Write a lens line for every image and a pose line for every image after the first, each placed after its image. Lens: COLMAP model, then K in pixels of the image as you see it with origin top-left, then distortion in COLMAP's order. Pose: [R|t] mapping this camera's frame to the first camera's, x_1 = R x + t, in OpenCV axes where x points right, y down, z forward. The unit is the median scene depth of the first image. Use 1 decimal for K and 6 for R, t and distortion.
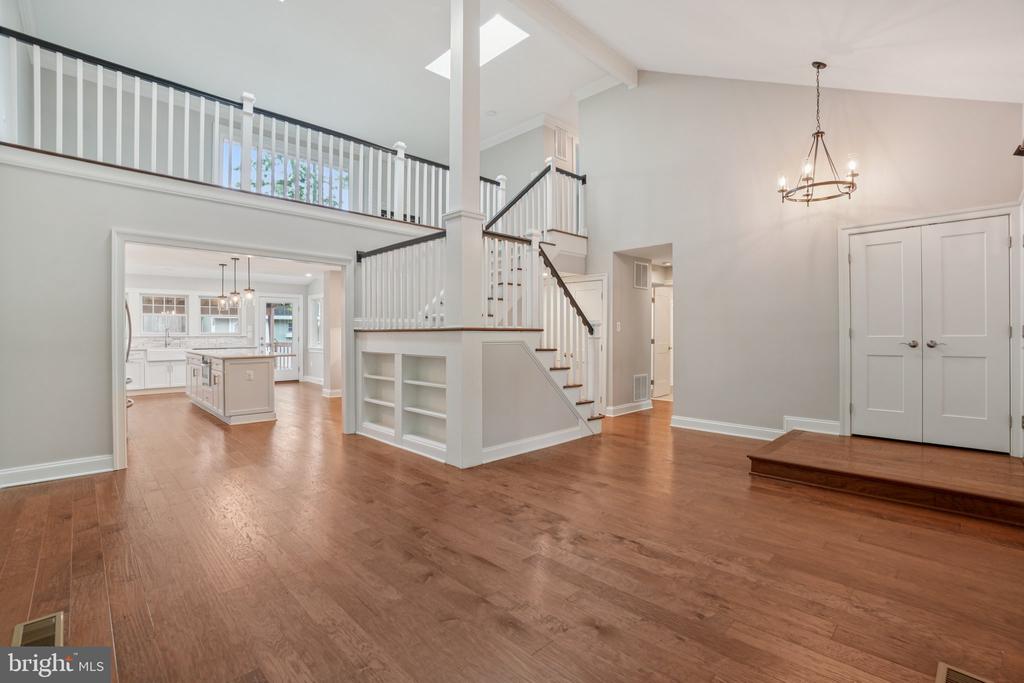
lens RADIAL K [[460.8, 0, 520.0], [0, 460.8, 326.1], [0, 0, 1]] dist [-0.016978, -0.000076]
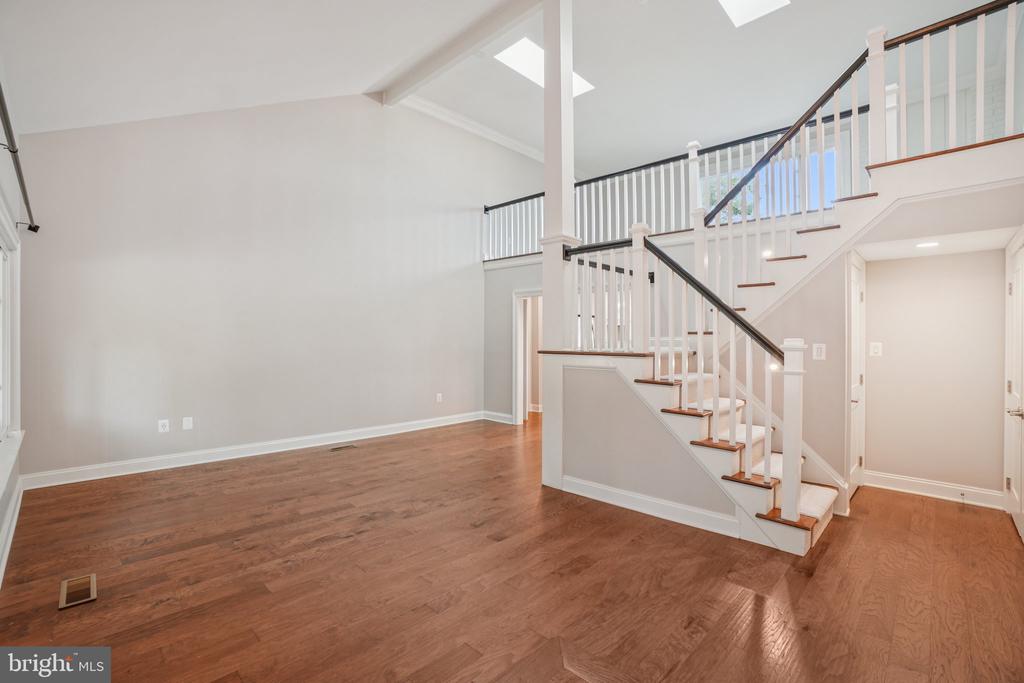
lens RADIAL K [[446.5, 0, 493.0], [0, 446.5, 349.6], [0, 0, 1]] dist [-0.034932, -0.000065]
pose [[-0.015796, 0.003555, -0.999869, 1.379689], [0.017198, 0.999847, 0.003283, -0.007980], [0.999727, -0.017144, -0.015854, 1.396887]]
